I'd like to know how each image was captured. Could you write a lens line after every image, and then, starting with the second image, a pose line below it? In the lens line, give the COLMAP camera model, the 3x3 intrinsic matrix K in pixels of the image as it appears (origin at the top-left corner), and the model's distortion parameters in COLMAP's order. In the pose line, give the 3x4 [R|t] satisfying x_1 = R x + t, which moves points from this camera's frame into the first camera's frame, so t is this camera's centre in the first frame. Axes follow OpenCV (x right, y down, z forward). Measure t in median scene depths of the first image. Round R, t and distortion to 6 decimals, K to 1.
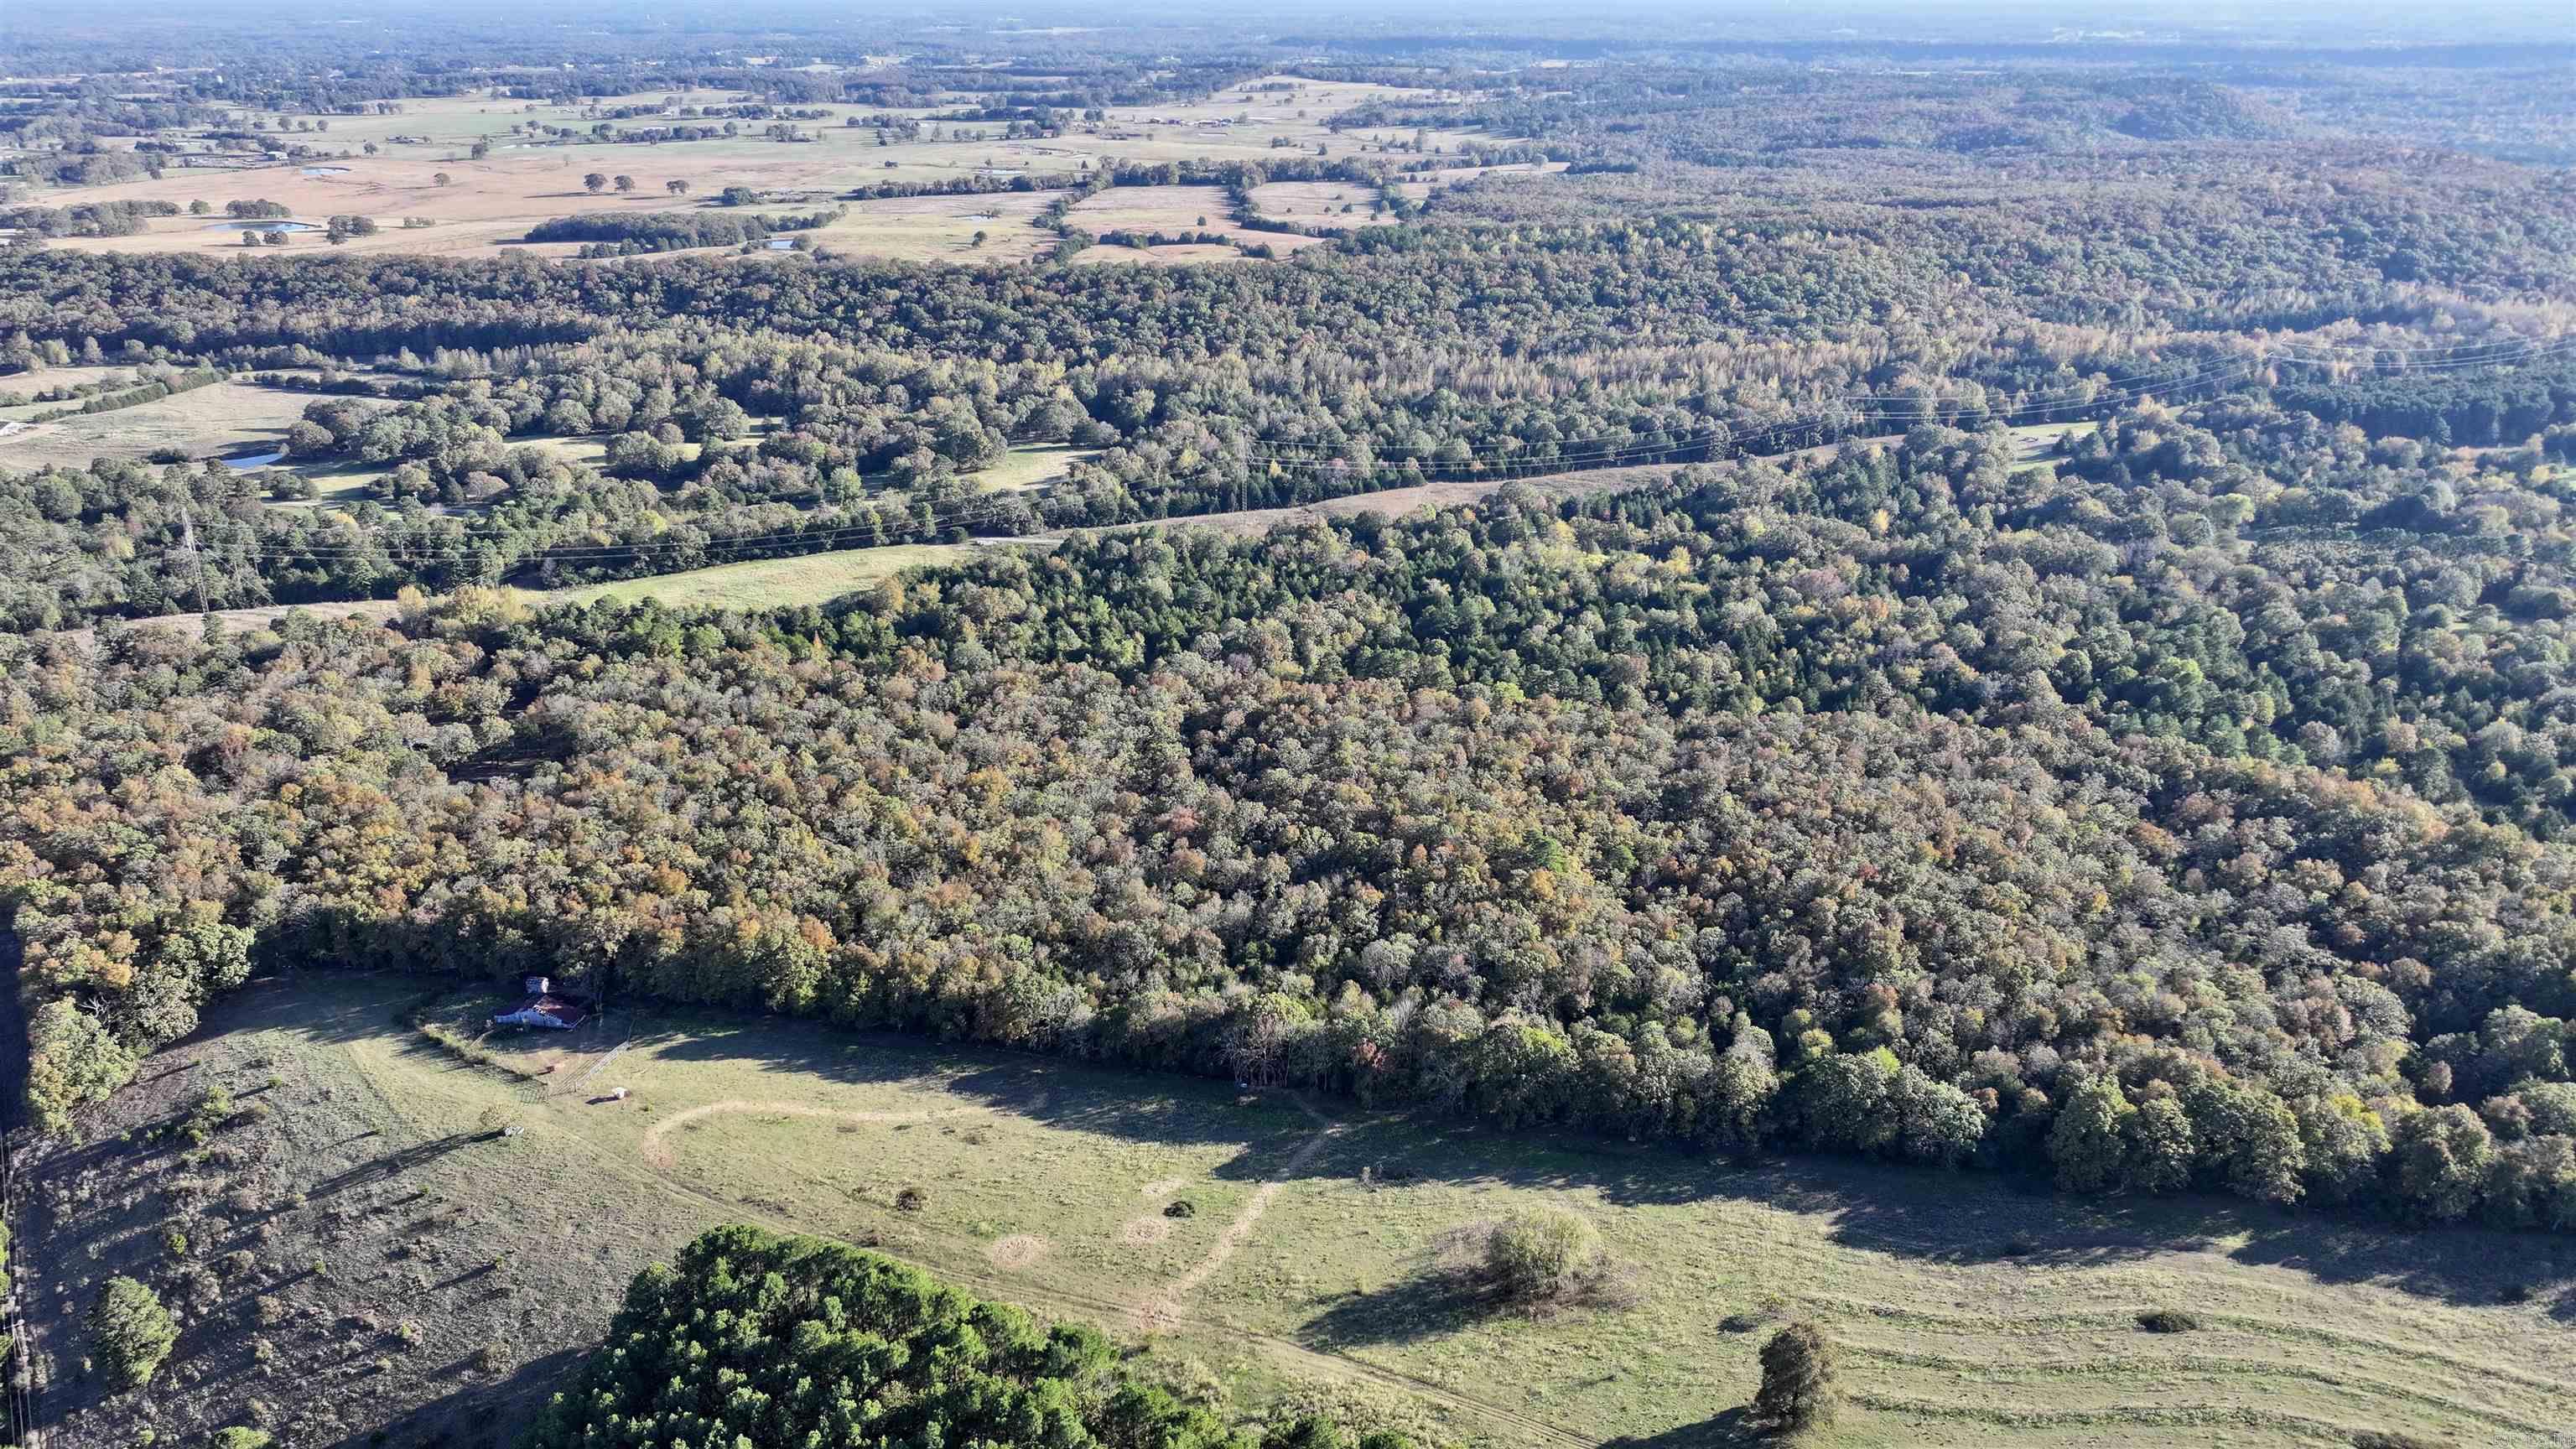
lens RADIAL K [[1787.1, 0, 1293.8], [0, 1787.1, 721.6], [0, 0, 1]] dist [-0.009733, 0.027369]
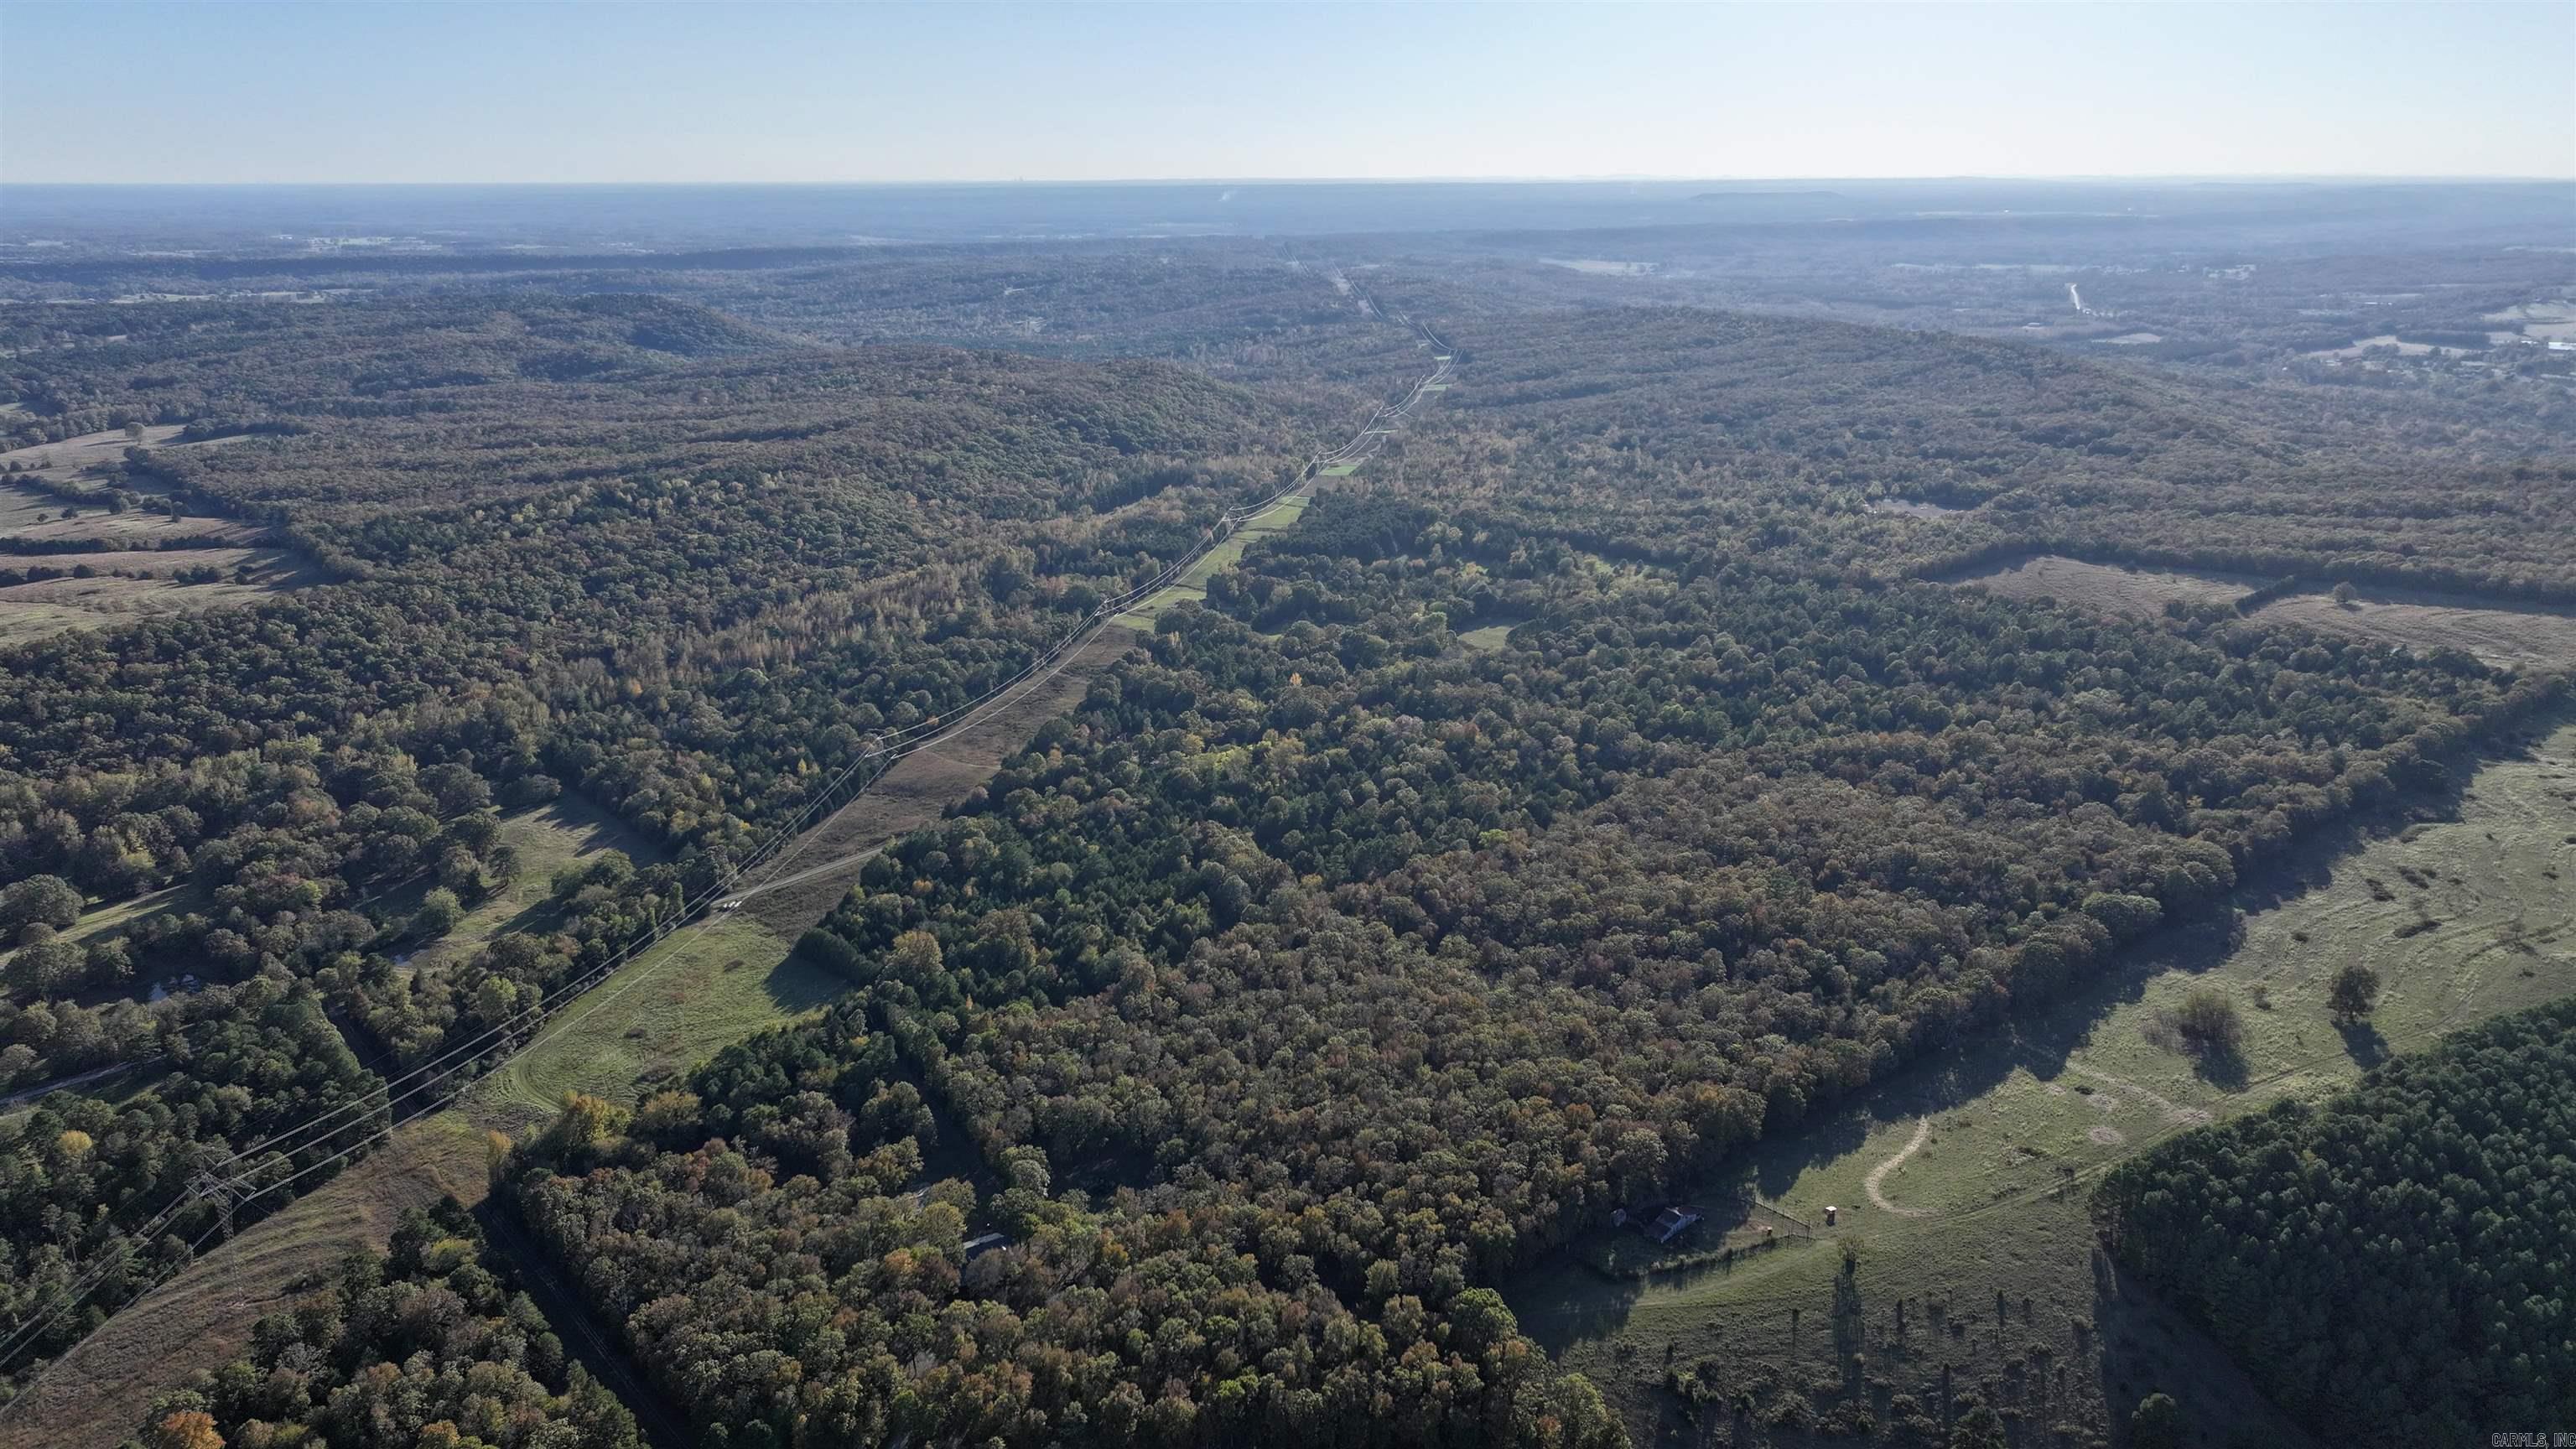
lens RADIAL K [[1787.1, 0, 1293.8], [0, 1787.1, 721.6], [0, 0, 1]] dist [-0.009733, 0.027369]
pose [[0.607116, -0.226405, 0.761676, -1.747104], [0.299863, 0.952956, 0.044248, -0.366138], [-0.735861, 0.201535, 0.646445, 0.381942]]
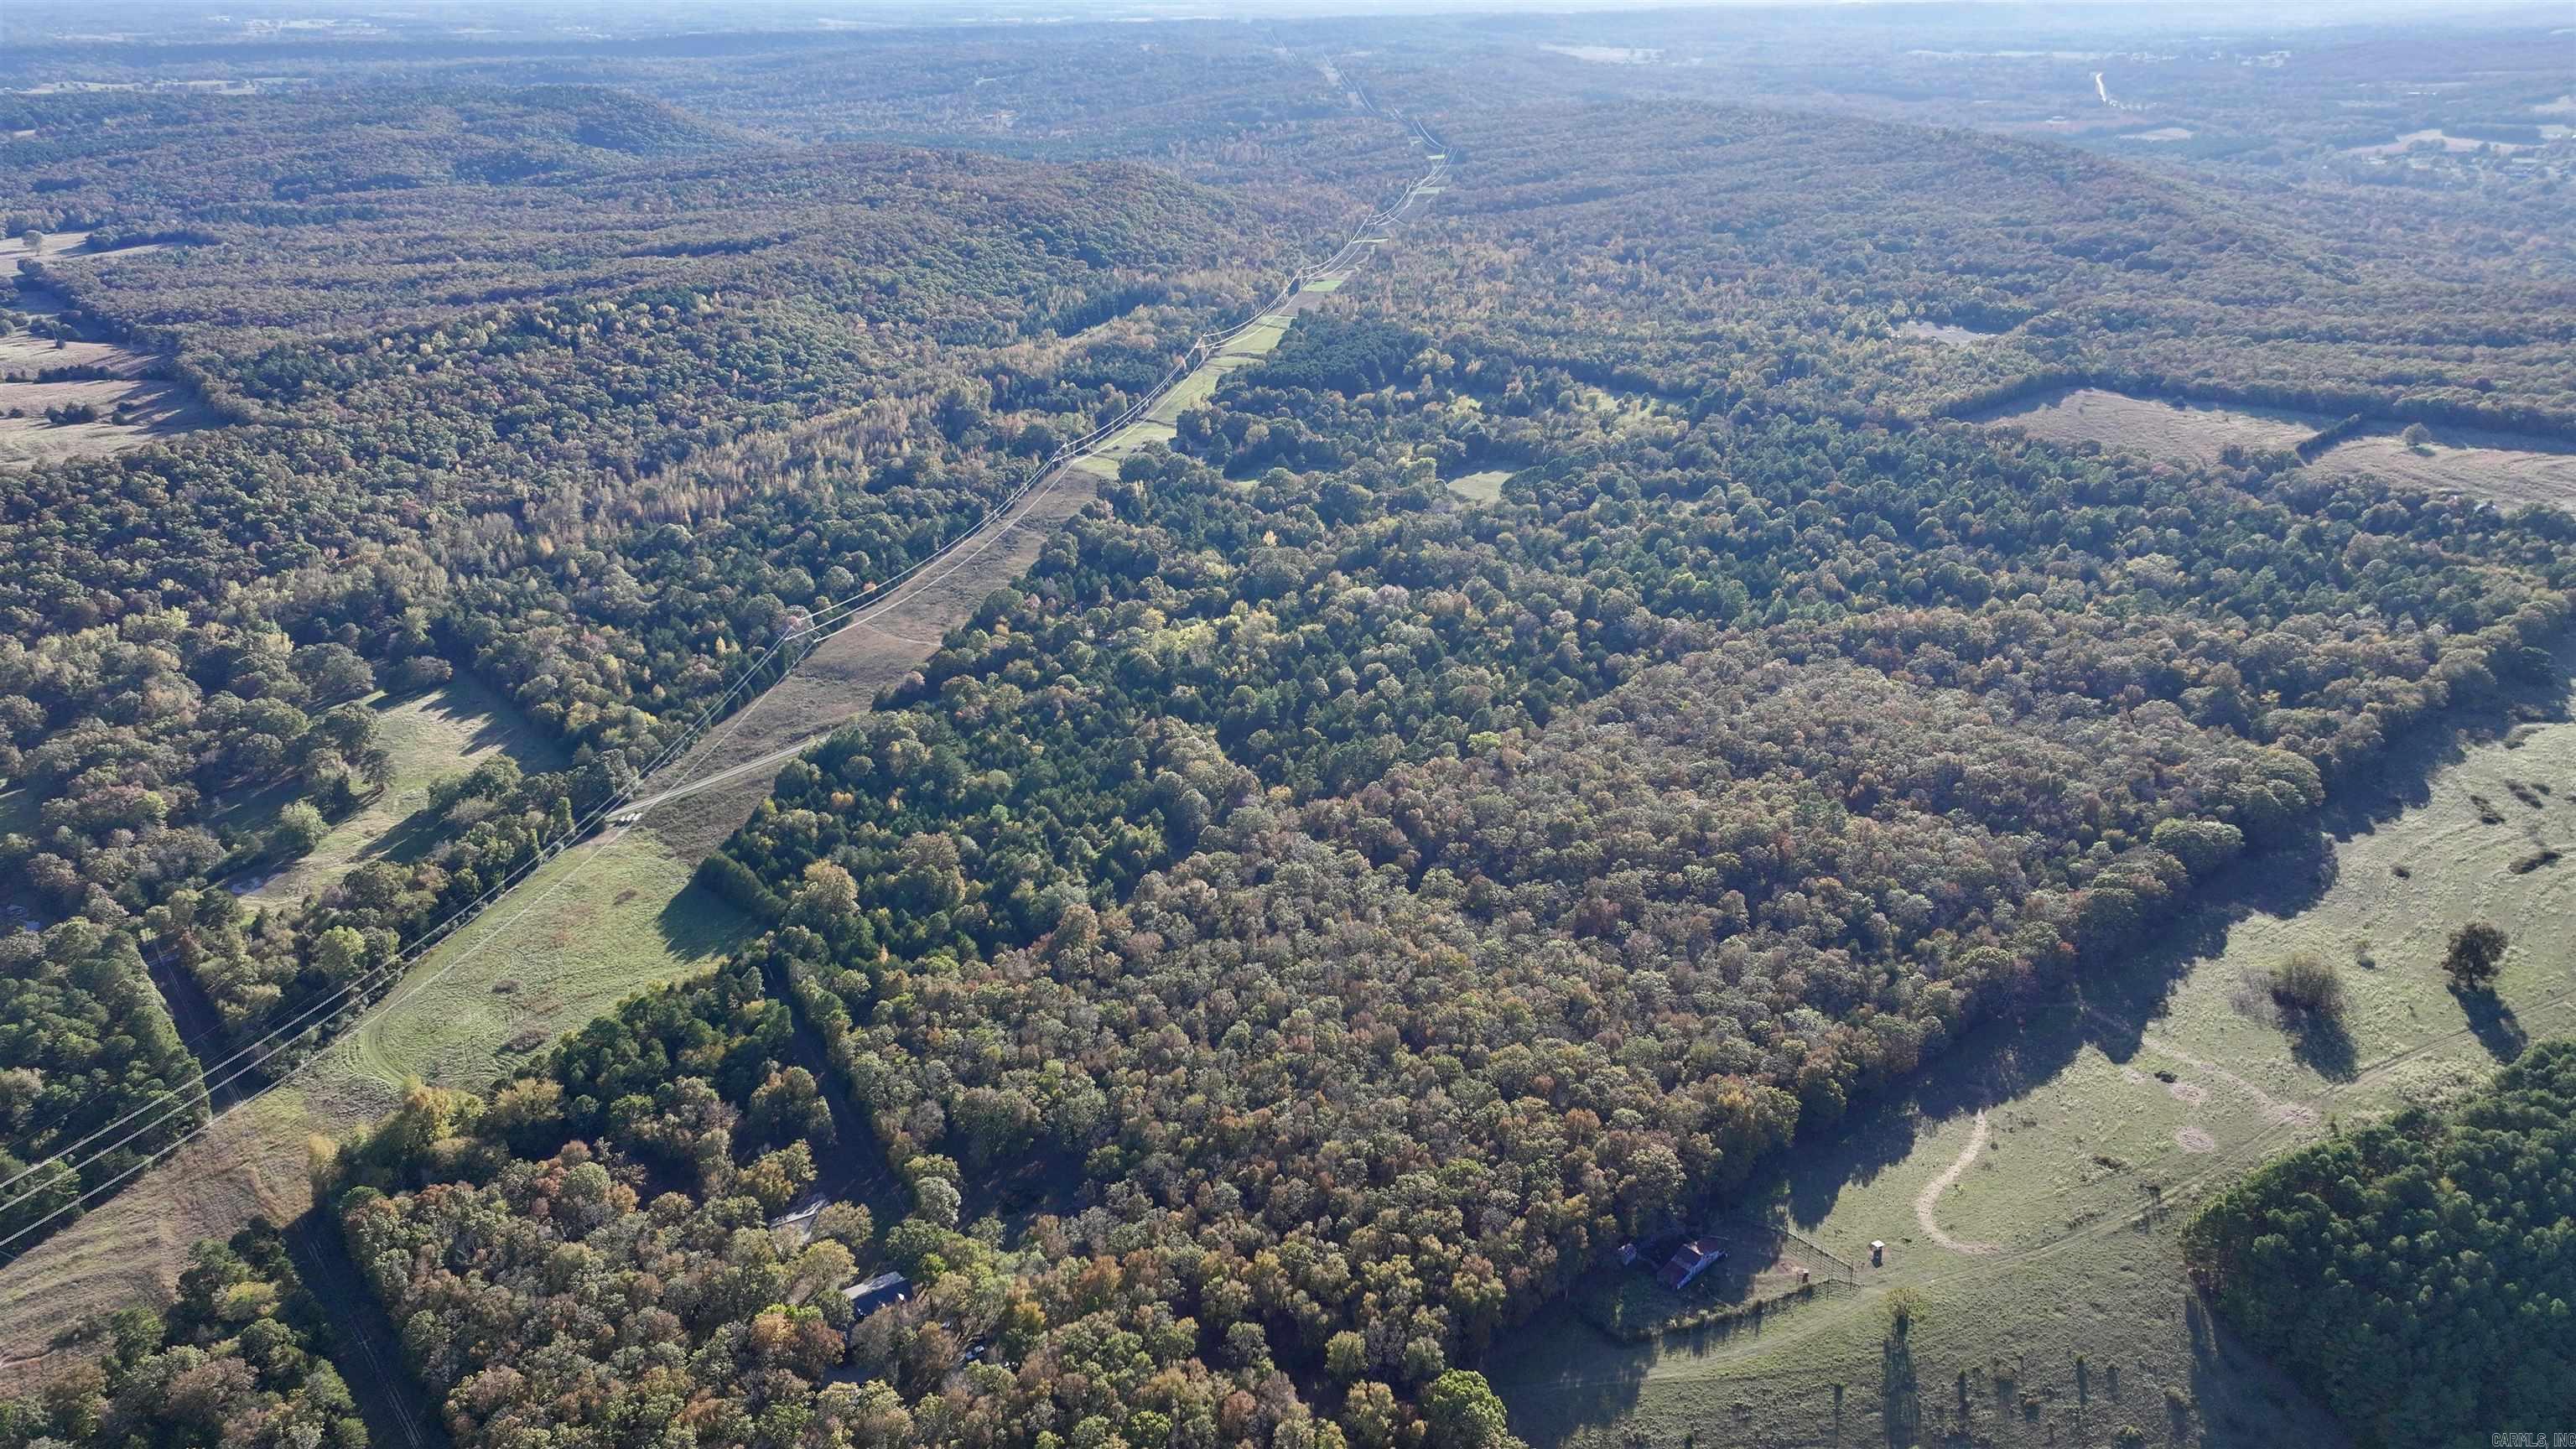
lens RADIAL K [[1787.1, 0, 1293.8], [0, 1787.1, 721.6], [0, 0, 1]] dist [-0.009733, 0.027369]
pose [[0.603150, -0.309642, 0.735073, -1.493418], [0.300749, 0.941839, 0.149966, -0.441730], [-0.738756, 0.130620, 0.661194, 0.519691]]
